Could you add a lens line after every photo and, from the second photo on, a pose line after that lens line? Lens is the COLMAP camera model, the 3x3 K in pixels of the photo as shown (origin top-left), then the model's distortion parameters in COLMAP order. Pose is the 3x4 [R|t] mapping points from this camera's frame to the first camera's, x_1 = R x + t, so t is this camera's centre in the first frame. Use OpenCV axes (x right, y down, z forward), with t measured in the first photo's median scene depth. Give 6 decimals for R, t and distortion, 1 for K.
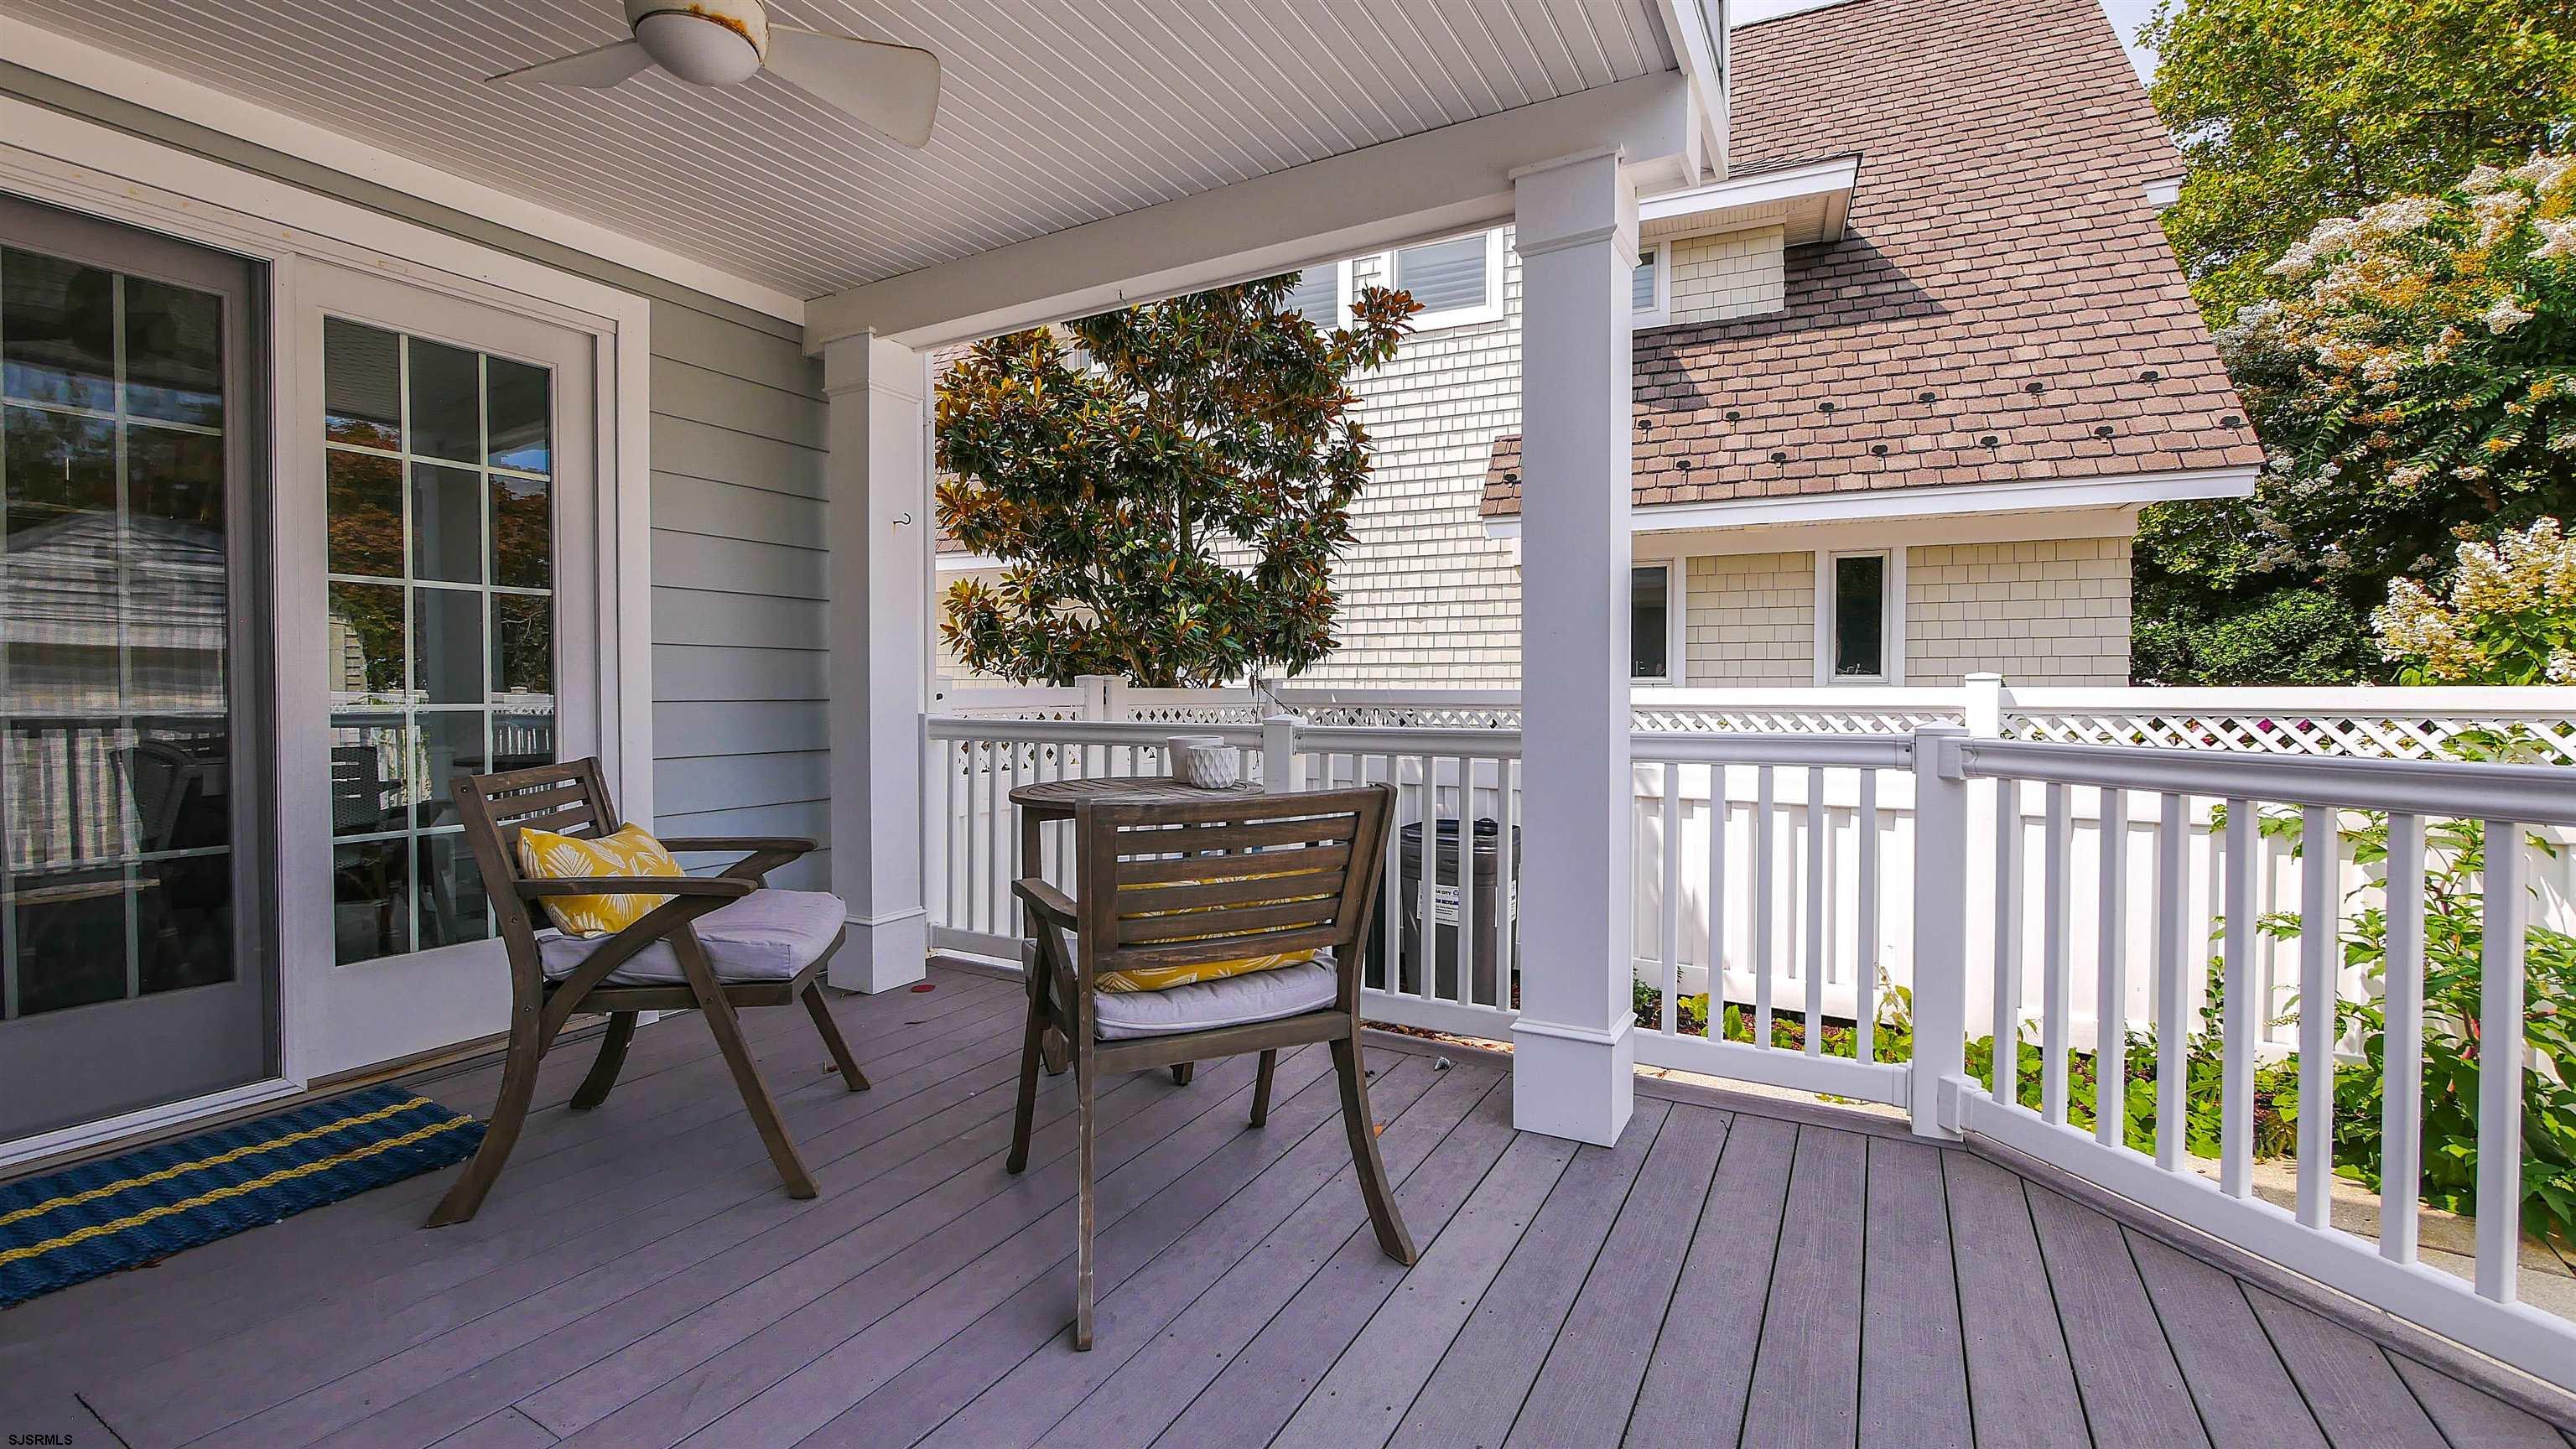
lens RADIAL K [[1057.8, 0, 1283.9], [0, 1057.8, 701.5], [0, 0, 1]] dist [-0.004204, -0.000065]
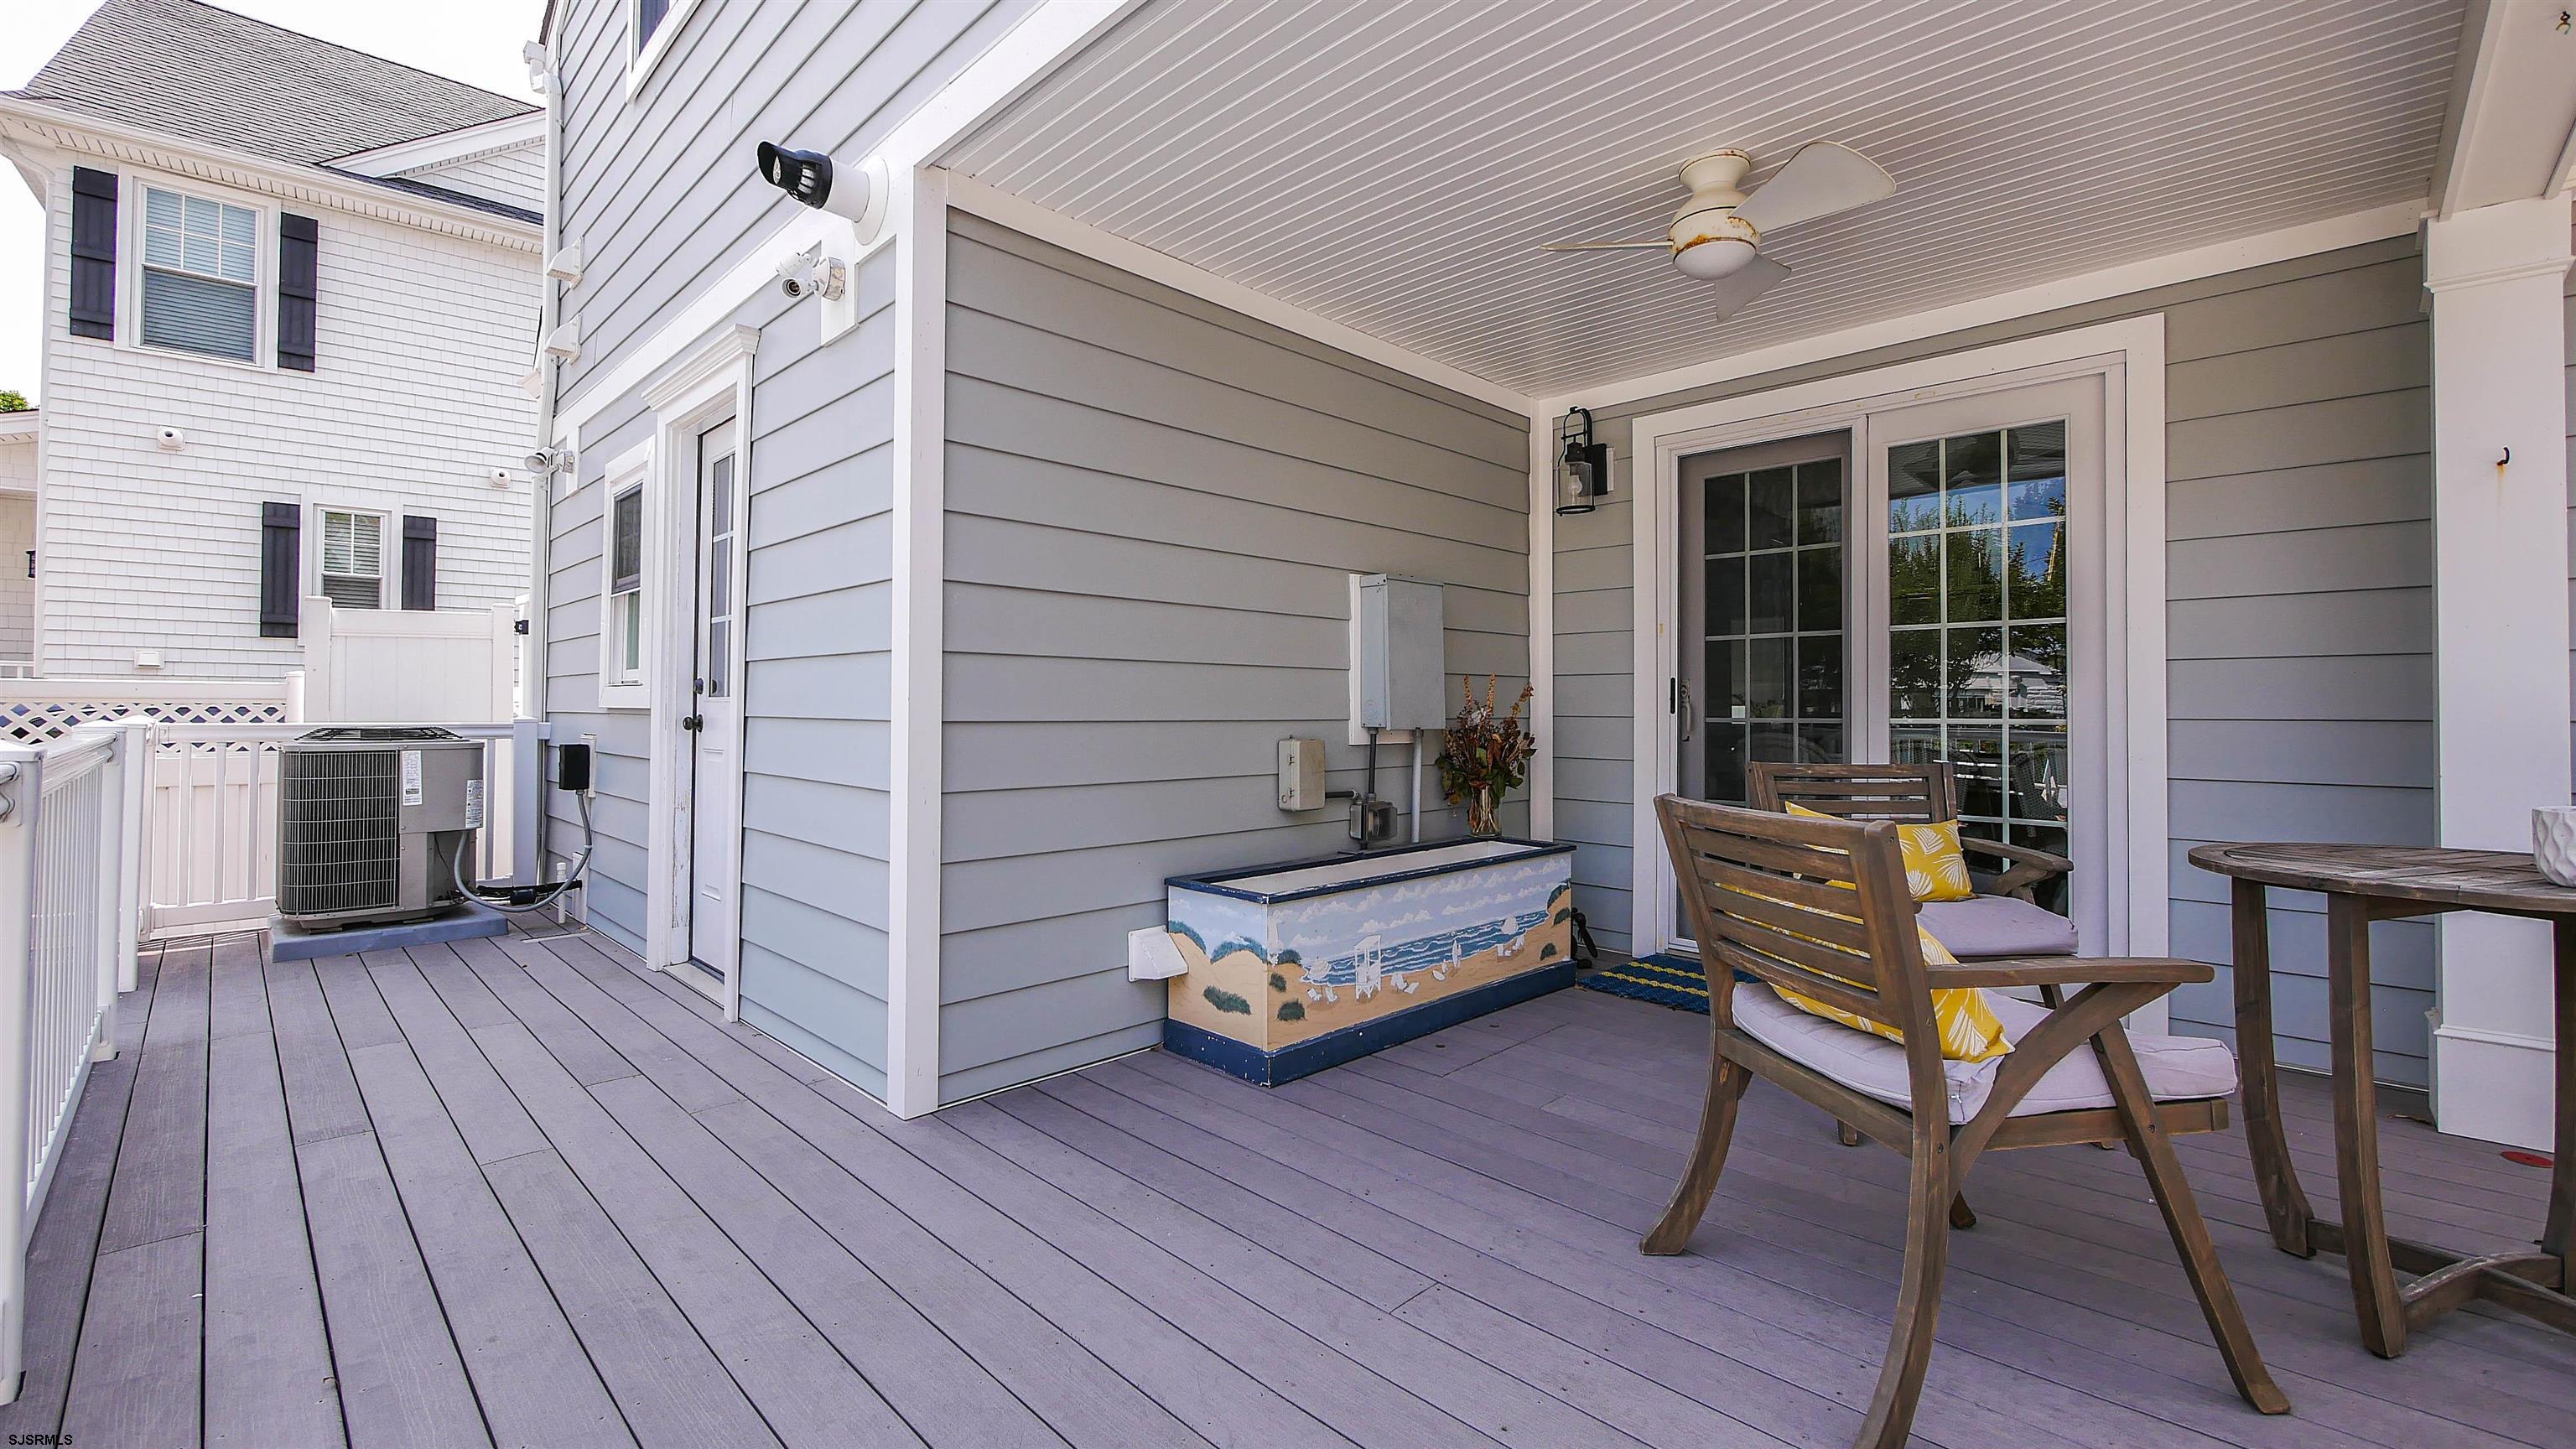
lens RADIAL K [[1057.8, 0, 1283.9], [0, 1057.8, 701.5], [0, 0, 1]] dist [-0.004204, -0.000065]
pose [[-0.264030, -0.006911, -0.964490, 0.584444], [-0.011465, 0.999926, -0.004027, -0.003505], [0.964446, 0.009994, -0.264090, 0.493350]]
